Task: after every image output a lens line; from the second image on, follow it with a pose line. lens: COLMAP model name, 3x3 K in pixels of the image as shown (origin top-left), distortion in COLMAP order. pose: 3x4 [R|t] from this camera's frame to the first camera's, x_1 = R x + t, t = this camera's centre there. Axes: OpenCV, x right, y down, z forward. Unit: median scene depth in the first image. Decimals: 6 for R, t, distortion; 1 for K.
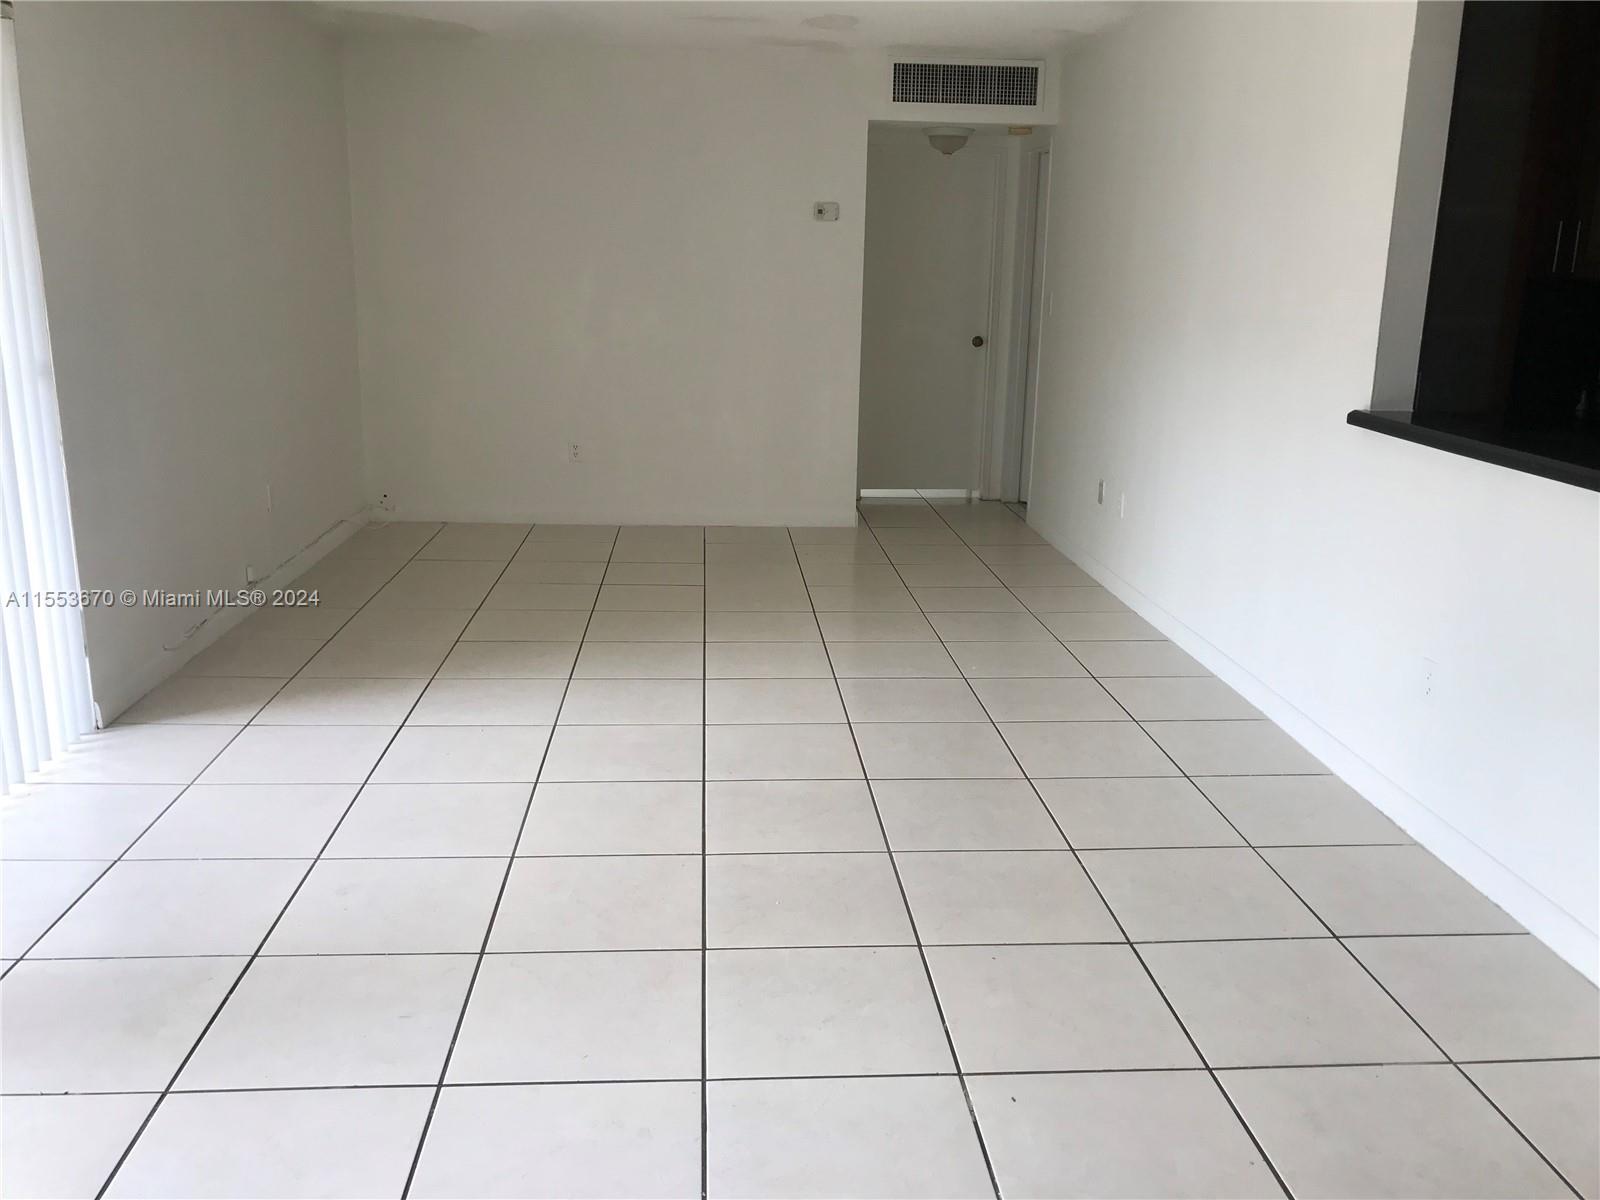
lens RADIAL K [[1332.9, 0, 800.0], [0, 1332.9, 600.0], [0, 0, 1]] dist [0.046820, -0.045749]
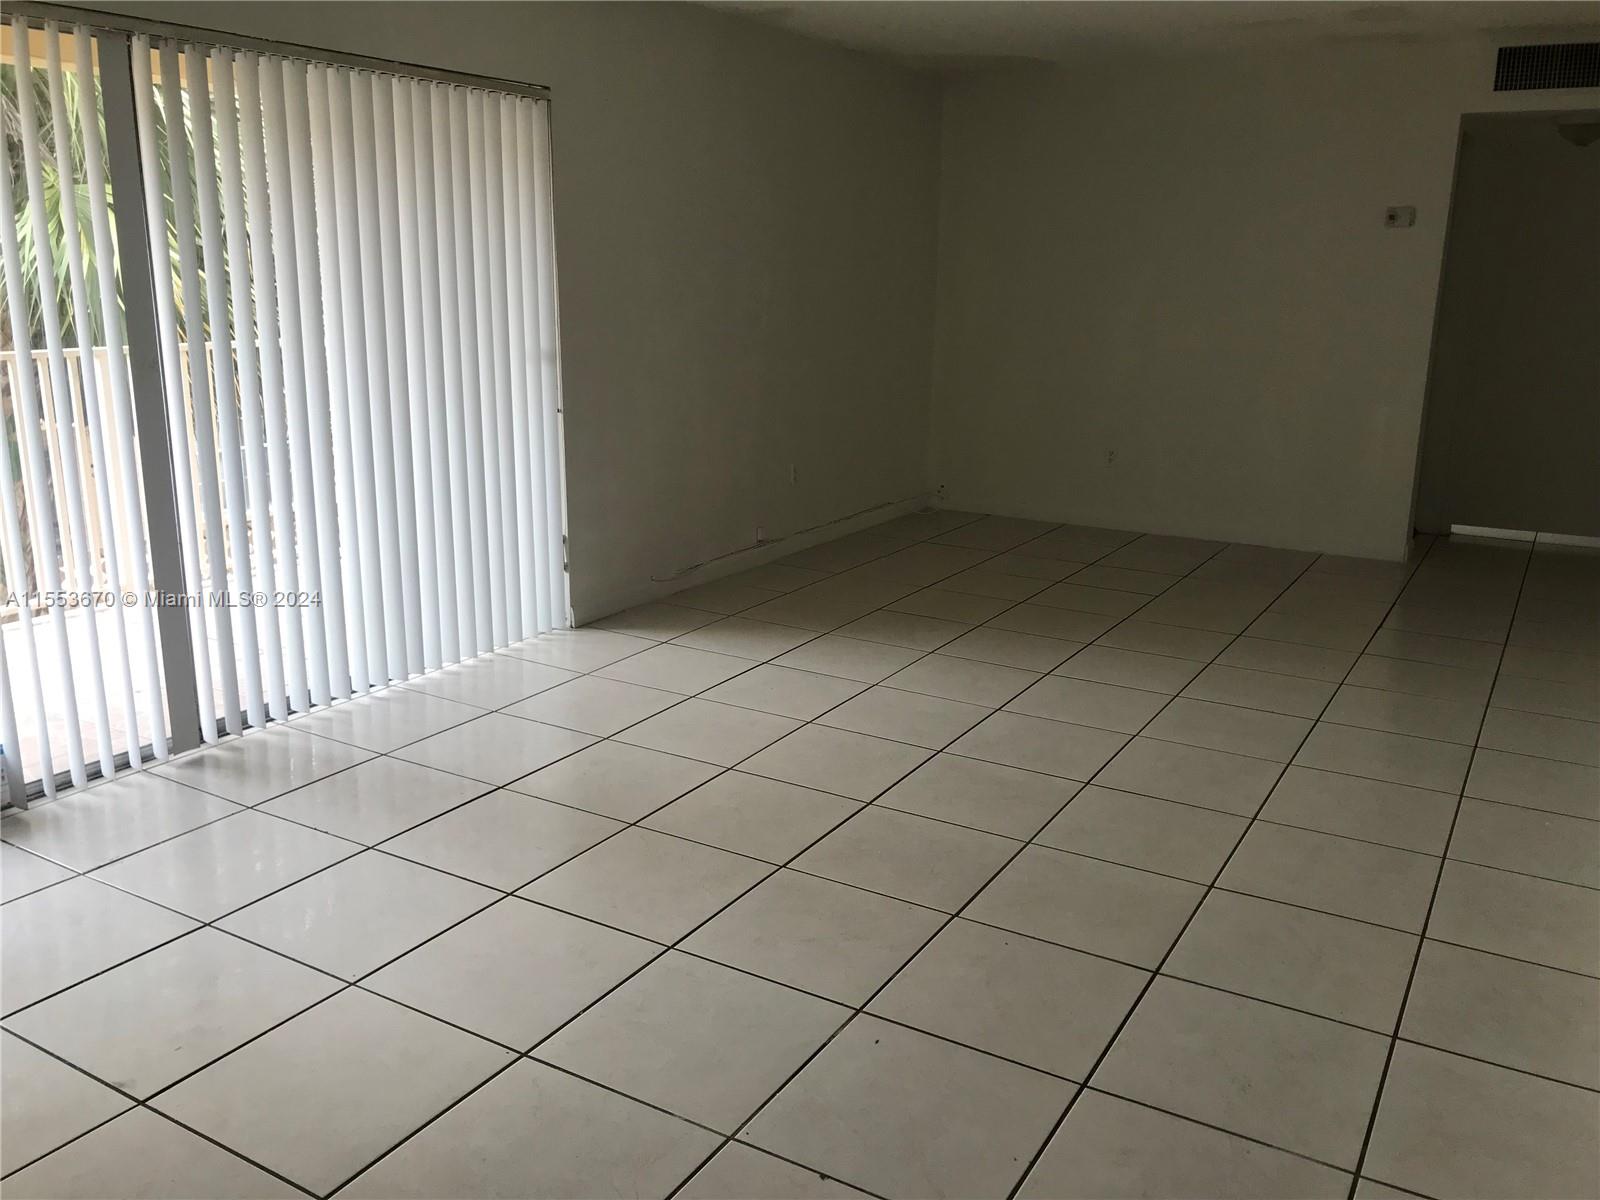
lens RADIAL K [[1332.9, 0, 800.0], [0, 1332.9, 600.0], [0, 0, 1]] dist [0.046820, -0.045749]
pose [[0.813320, 0.130310, -0.567036, 0.243688], [-0.136650, 0.990117, 0.031536, -0.002658], [0.565542, 0.051837, 0.823089, 0.020561]]
